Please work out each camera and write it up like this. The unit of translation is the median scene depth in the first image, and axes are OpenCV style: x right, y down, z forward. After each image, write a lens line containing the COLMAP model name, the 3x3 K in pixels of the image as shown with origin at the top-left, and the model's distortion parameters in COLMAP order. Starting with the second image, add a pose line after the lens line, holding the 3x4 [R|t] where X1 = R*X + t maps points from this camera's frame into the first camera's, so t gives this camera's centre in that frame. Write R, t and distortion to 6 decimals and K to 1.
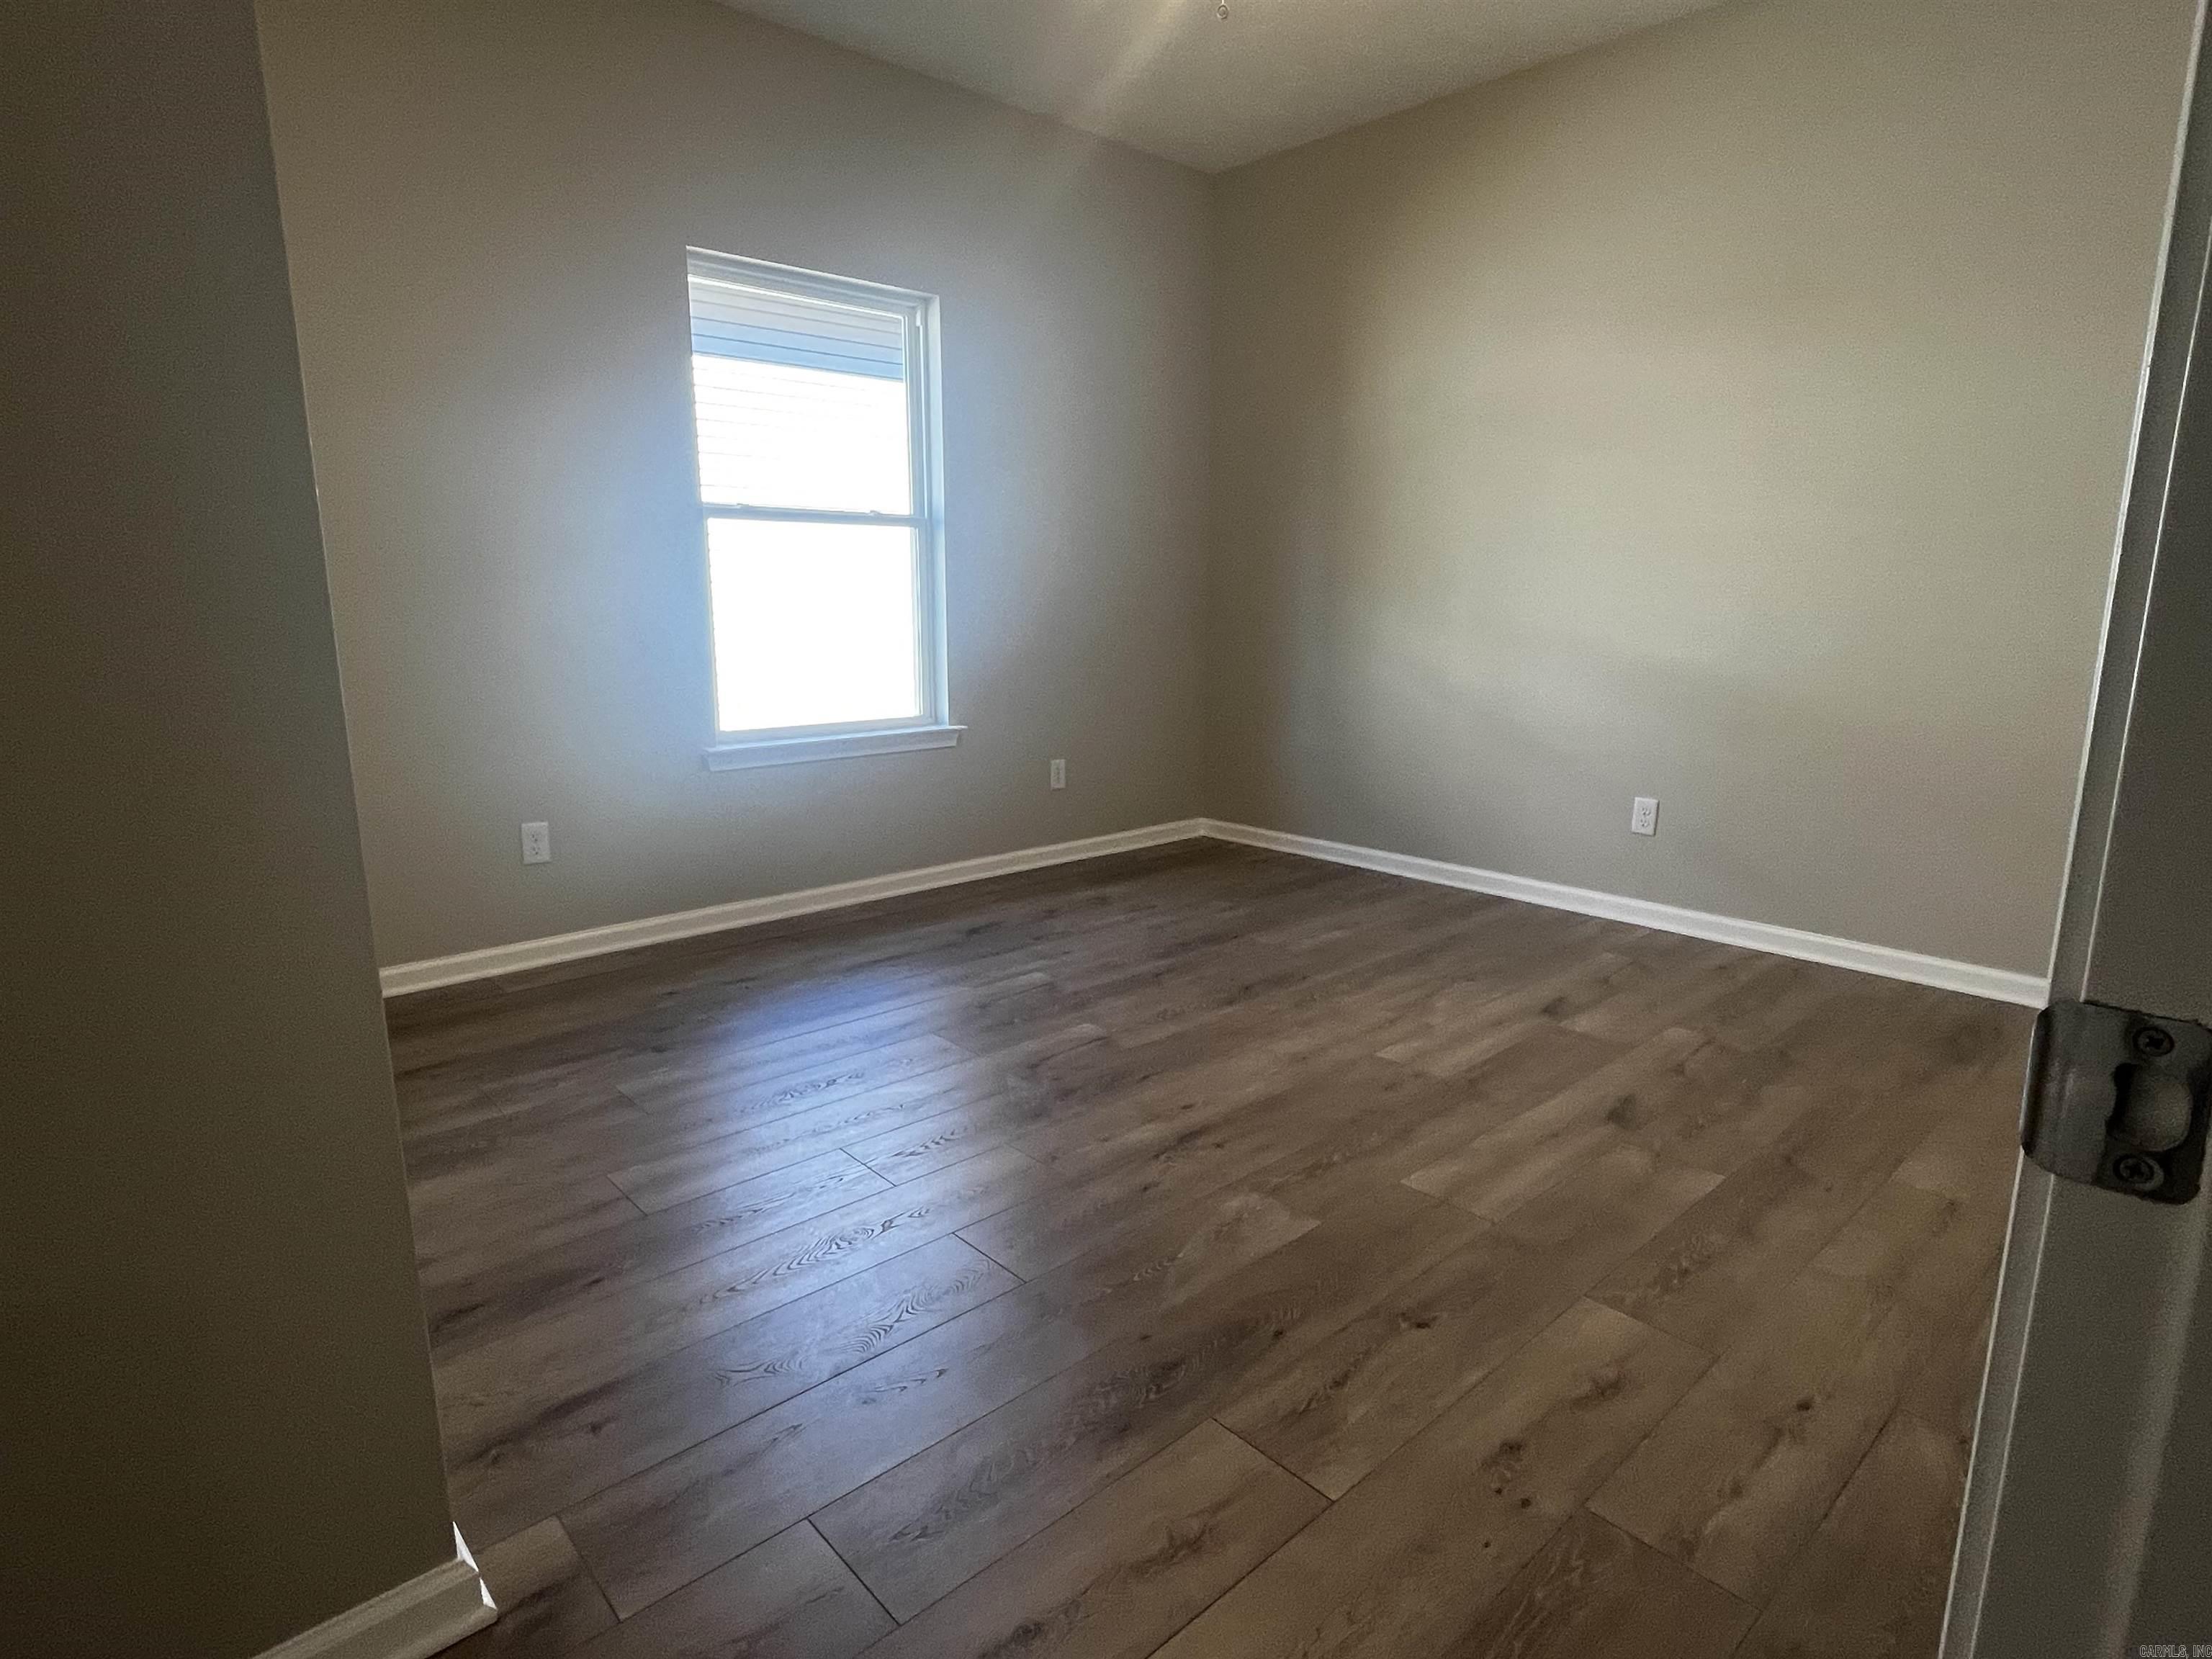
lens RADIAL K [[1185.4, 0, 1117.6], [0, 1185.4, 823.6], [0, 0, 1]] dist [-0.000646, 0.000602]
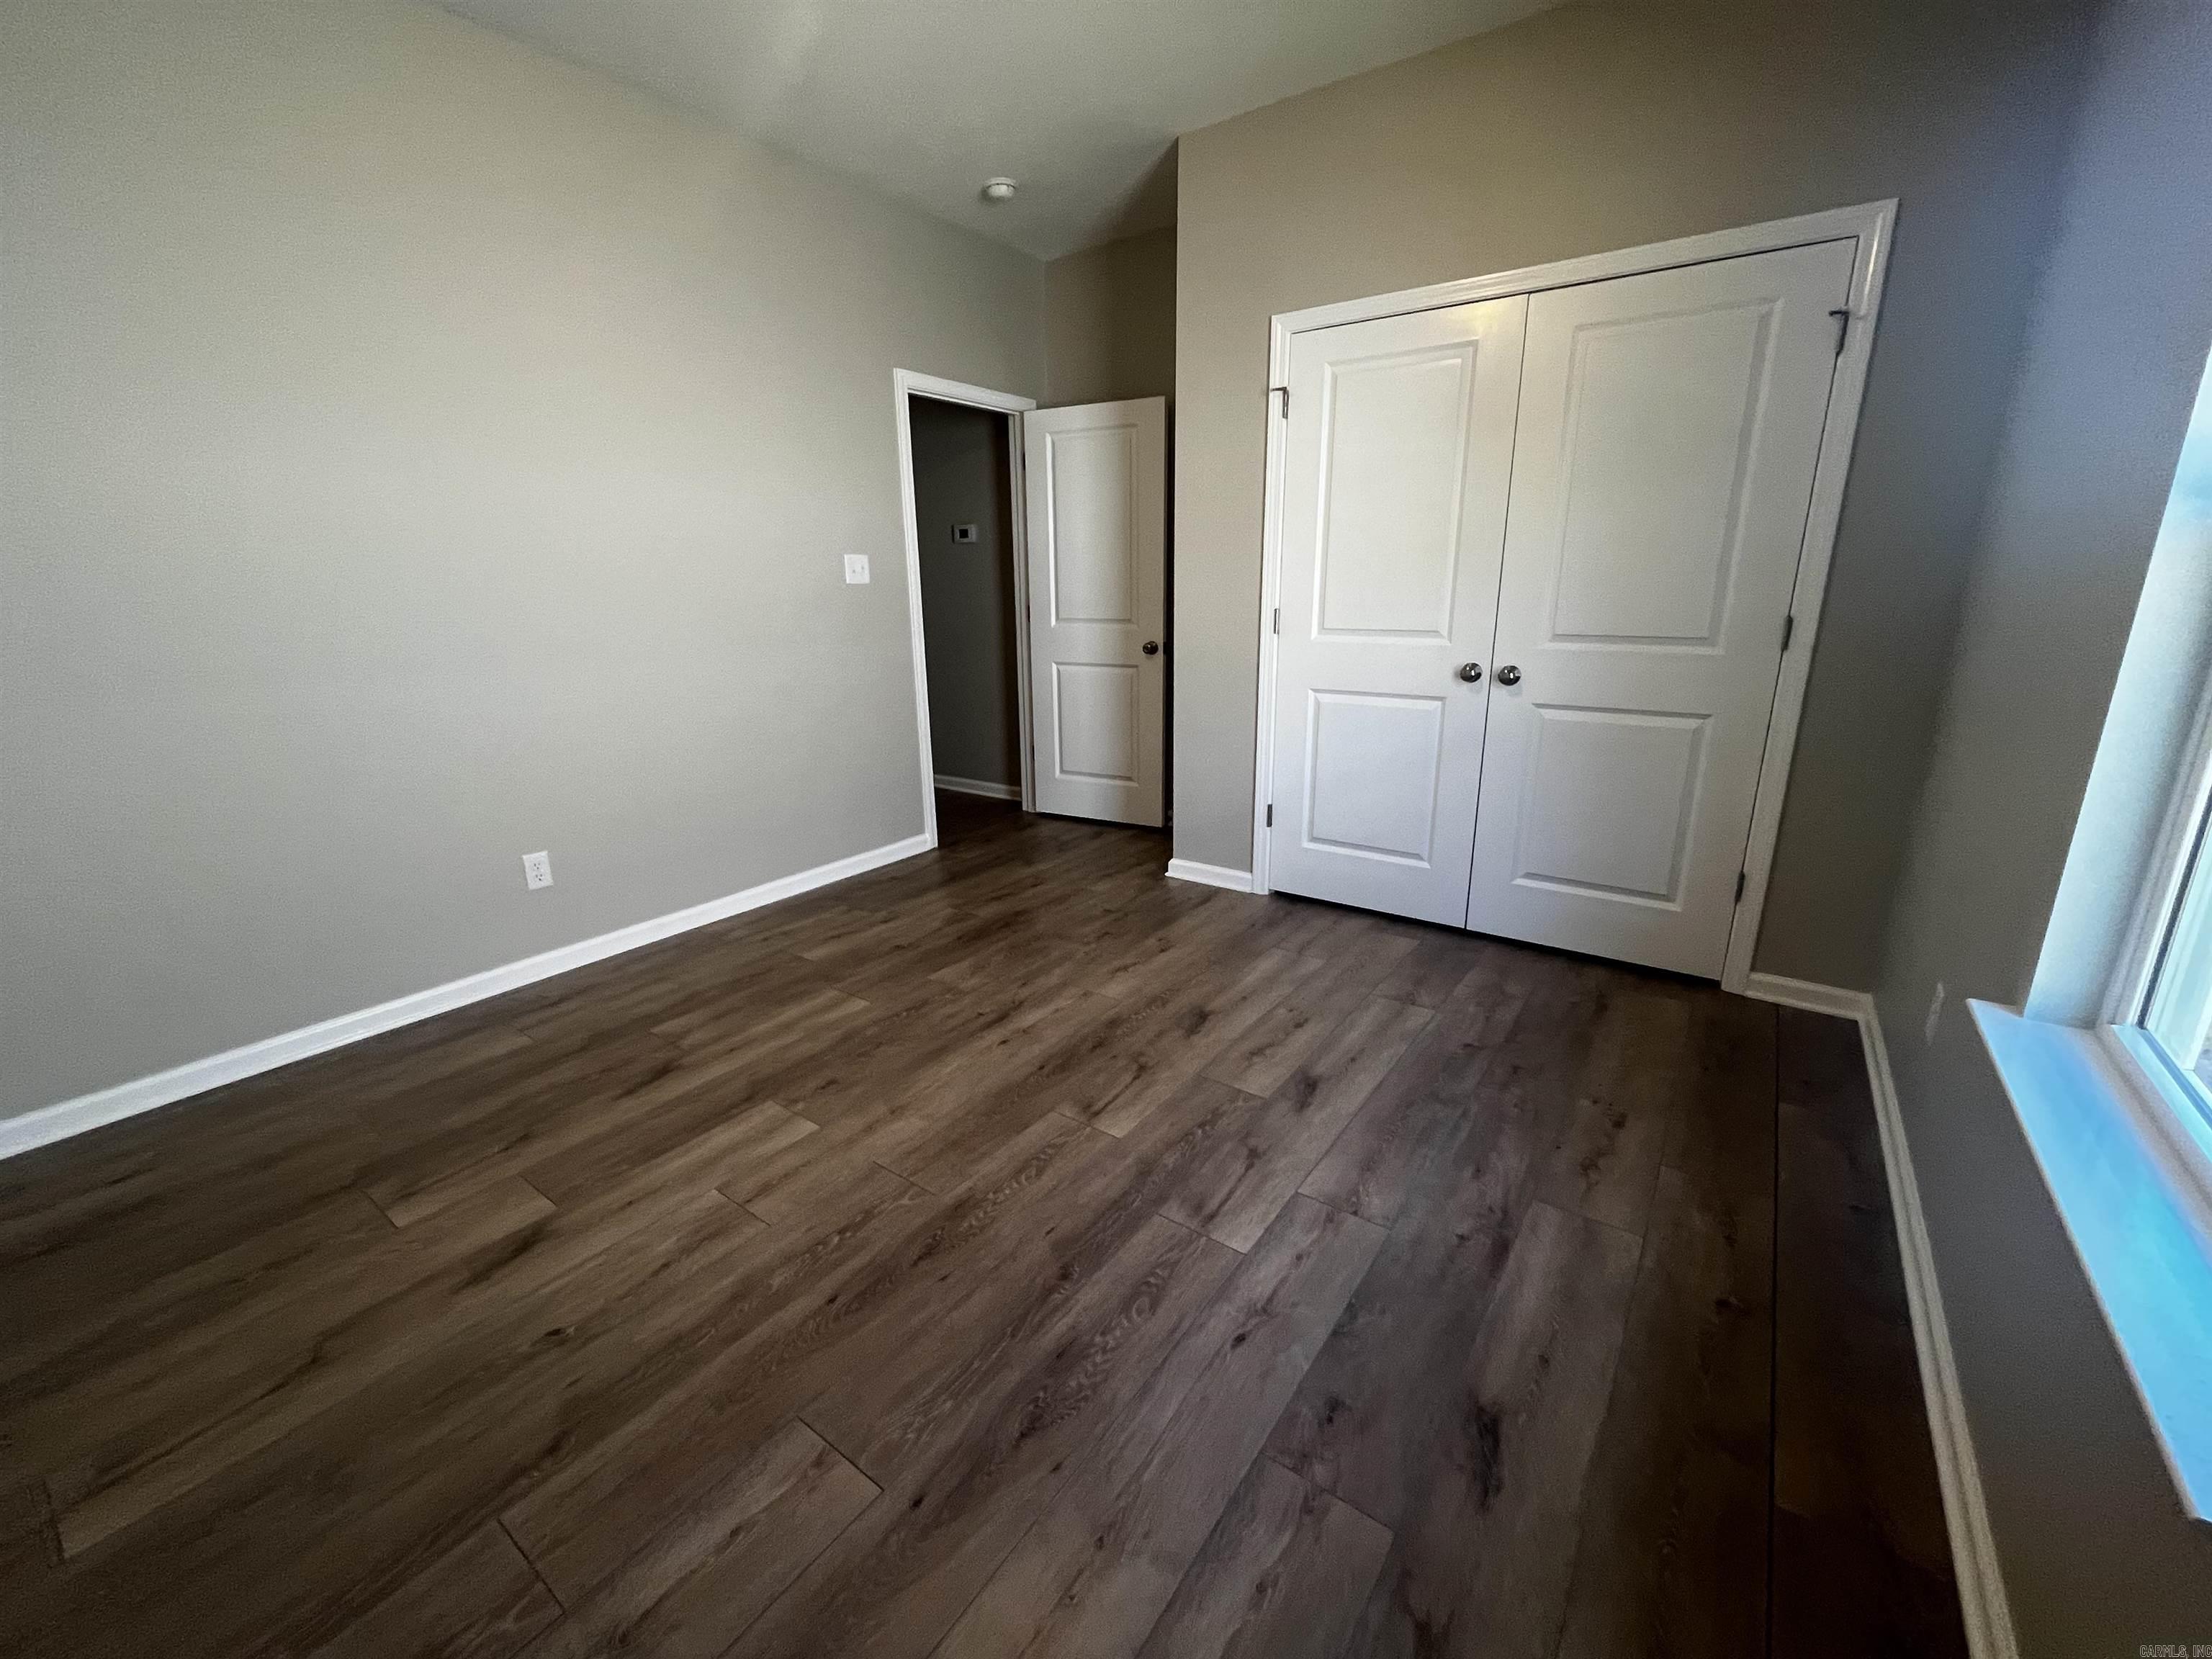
lens RADIAL K [[900.3, 0, 1112.8], [0, 900.3, 828.0], [0, 0, 1]] dist [-0.001362, -0.000022]
pose [[-0.979491, 0.064022, -0.191046, 0.104811], [-0.028023, 0.895675, 0.443826, -0.379201], [0.199530, 0.440077, -0.875511, 1.623080]]
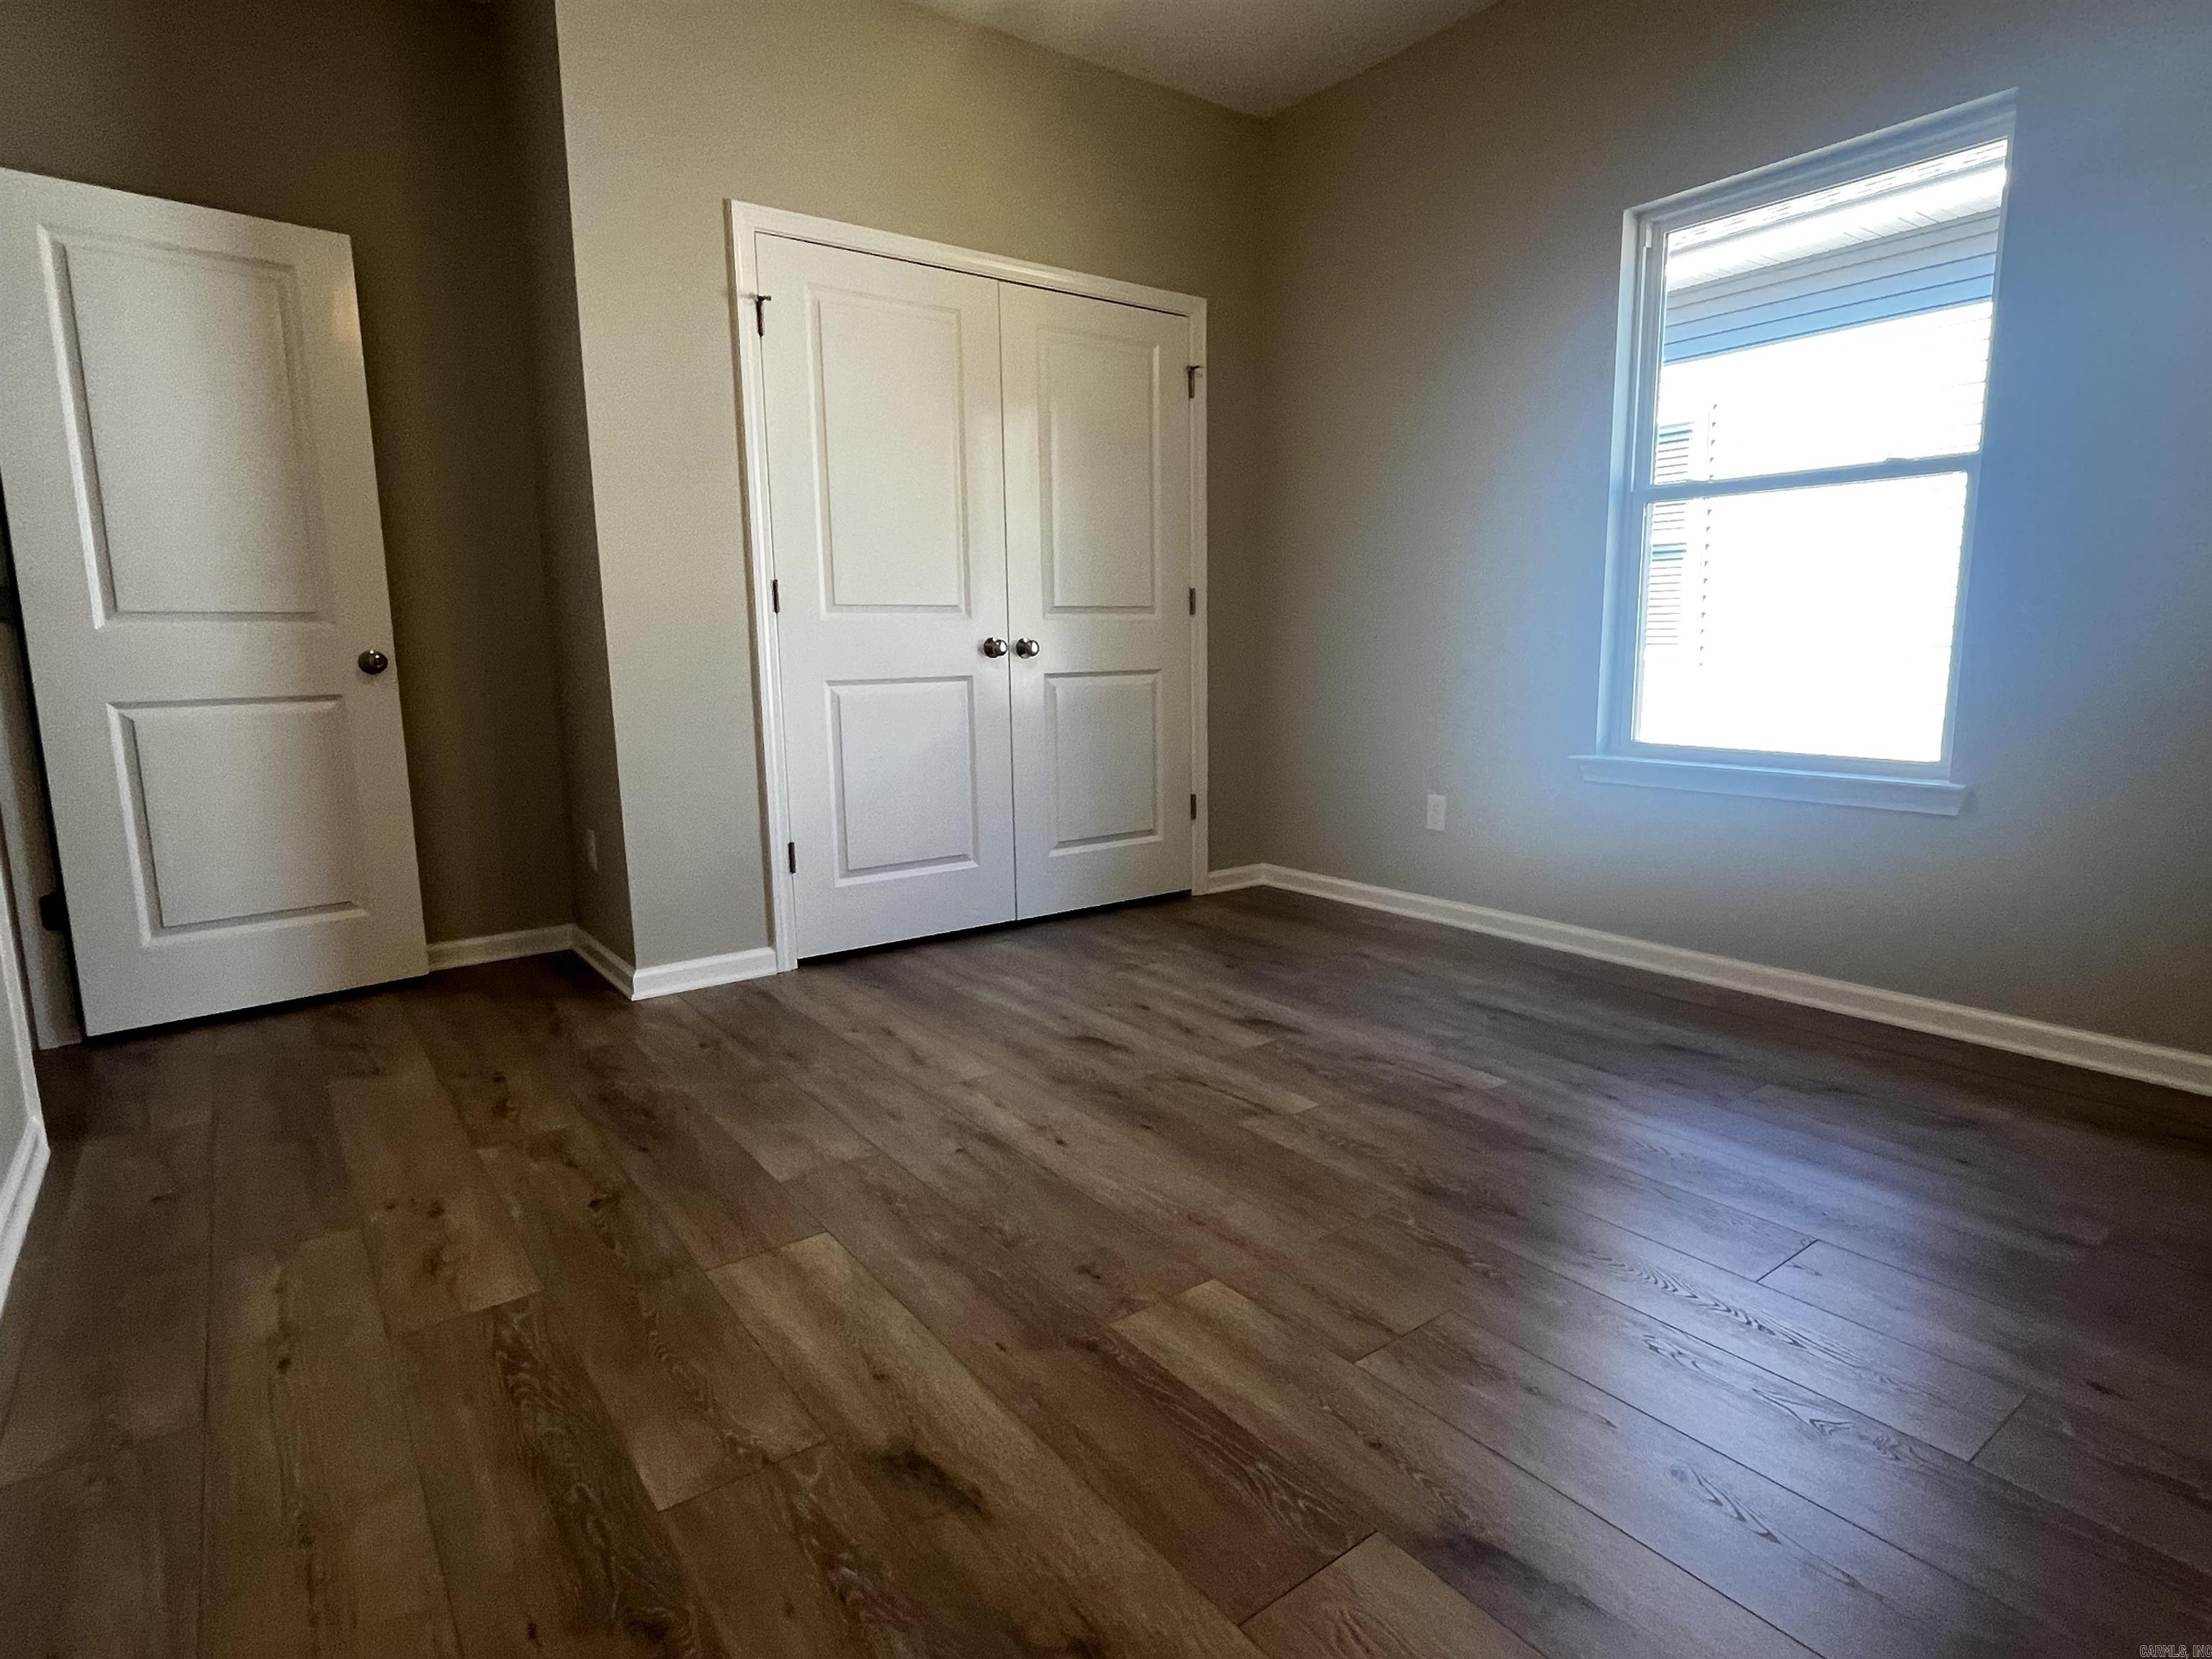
lens RADIAL K [[1185.4, 0, 1117.6], [0, 1185.4, 823.6], [0, 0, 1]] dist [-0.000646, 0.000602]
pose [[-0.102247, 0.155076, -0.982597, 0.816258], [-0.175725, 0.969424, 0.171283, -0.142467], [0.979115, 0.190180, -0.071870, 0.961001]]
